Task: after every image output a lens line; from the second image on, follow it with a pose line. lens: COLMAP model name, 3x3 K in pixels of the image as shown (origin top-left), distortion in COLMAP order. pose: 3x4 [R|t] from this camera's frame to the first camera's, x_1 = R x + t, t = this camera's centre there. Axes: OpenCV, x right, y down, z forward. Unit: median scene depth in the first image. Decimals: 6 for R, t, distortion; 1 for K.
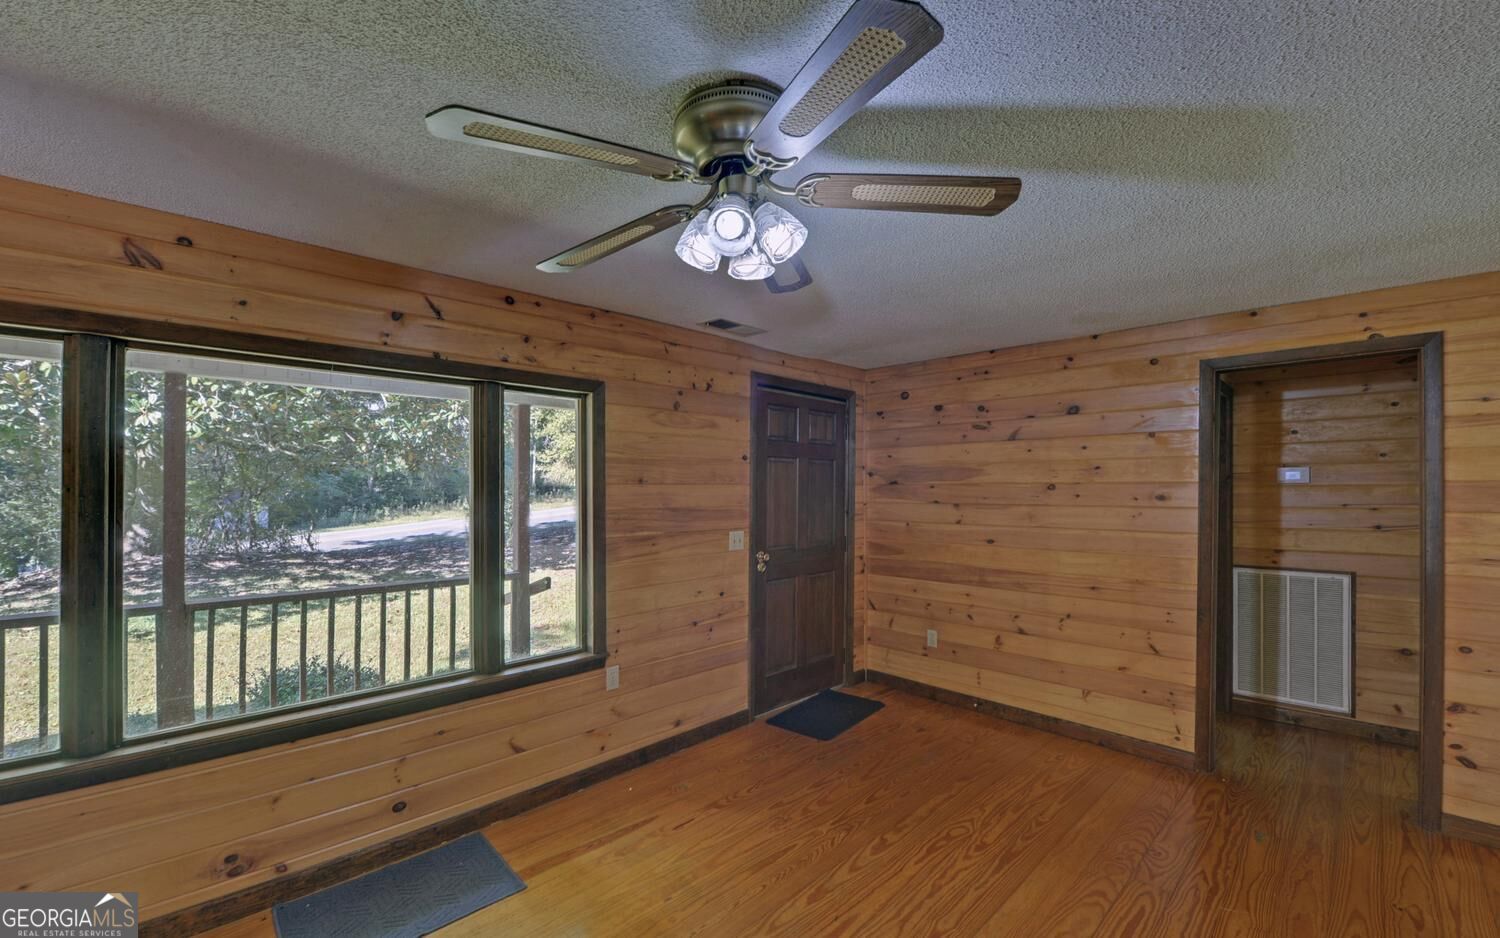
lens RADIAL K [[598.7, 0, 726.6], [0, 598.7, 492.6], [0, 0, 1]] dist [-0.014740, -0.000349]
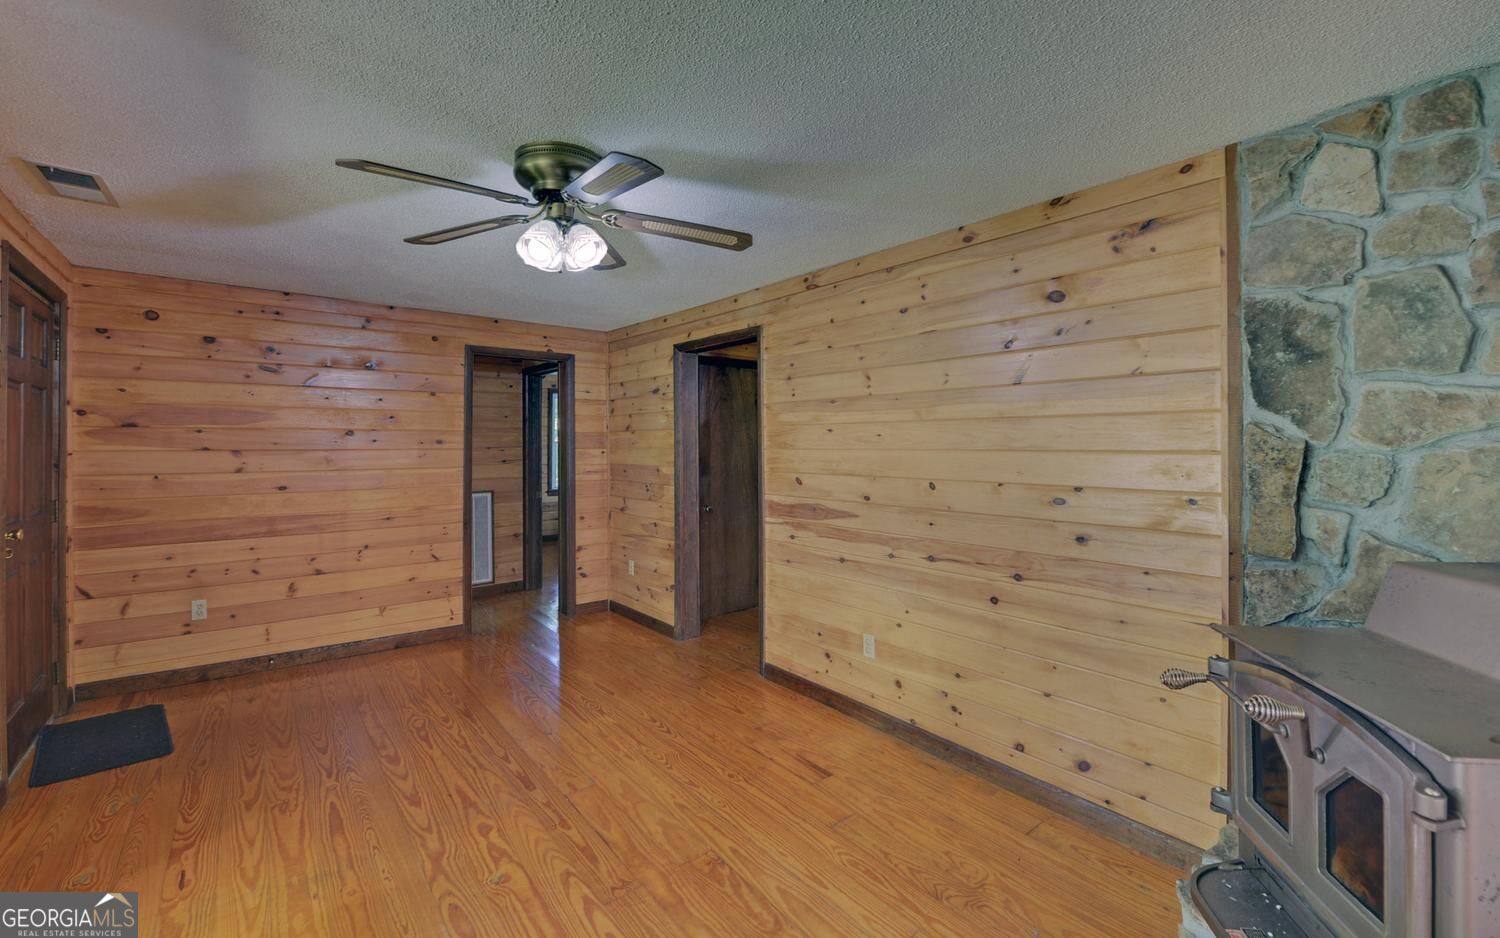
lens RADIAL K [[643.2, 0, 742.5], [0, 643.2, 443.0], [0, 0, 1]] dist [-0.002926, -0.000401]
pose [[0.097636, 0.001099, 0.995222, -0.540097], [0.004933, 0.999987, -0.001588, 0.014129], [-0.995210, 0.005065, 0.097629, 0.157262]]
